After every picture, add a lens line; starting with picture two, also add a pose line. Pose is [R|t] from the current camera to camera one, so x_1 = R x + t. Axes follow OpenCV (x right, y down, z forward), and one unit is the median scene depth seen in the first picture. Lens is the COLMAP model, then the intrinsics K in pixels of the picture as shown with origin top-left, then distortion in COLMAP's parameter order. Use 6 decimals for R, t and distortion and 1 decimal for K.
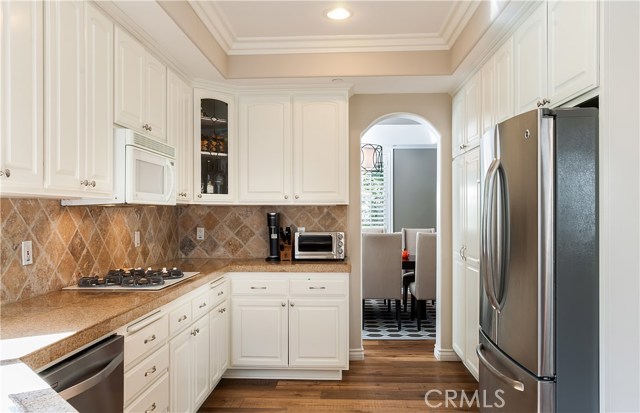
lens RADIAL K [[504.2, 0, 336.2], [0, 504.2, 218.0], [0, 0, 1]] dist [-0.002239, -0.002062]
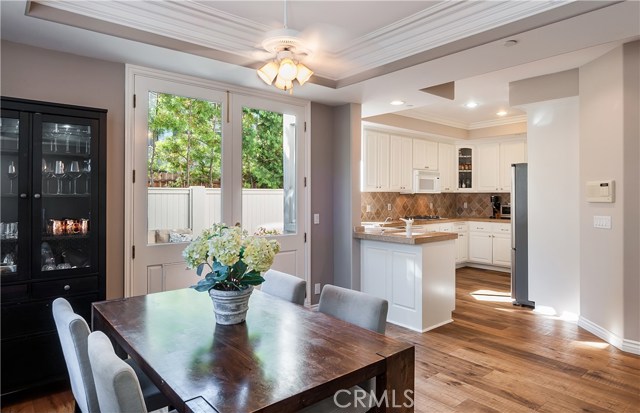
lens RADIAL K [[392.7, 0, 326.7], [0, 392.7, 194.5], [0, 0, 1]] dist [-0.047925, 0.000976]
pose [[0.681079, 0.000112, -0.732210, 0.681856], [-0.008895, 0.999927, -0.008121, 0.003476], [0.732156, 0.012044, 0.681031, -0.748249]]
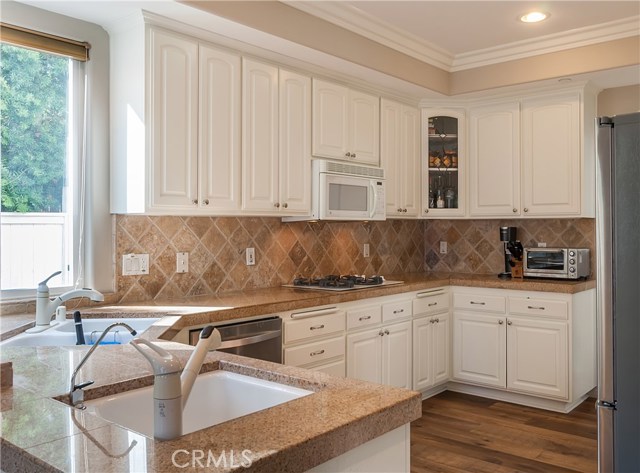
lens RADIAL K [[591.9, 0, 336.5], [0, 591.9, 224.8], [0, 0, 1]] dist [-0.014846, -0.003236]
pose [[0.792833, -0.003521, -0.609429, 0.330500], [-0.004654, 0.999919, -0.011832, 0.000377], [0.609421, 0.012217, 0.792752, -0.084864]]
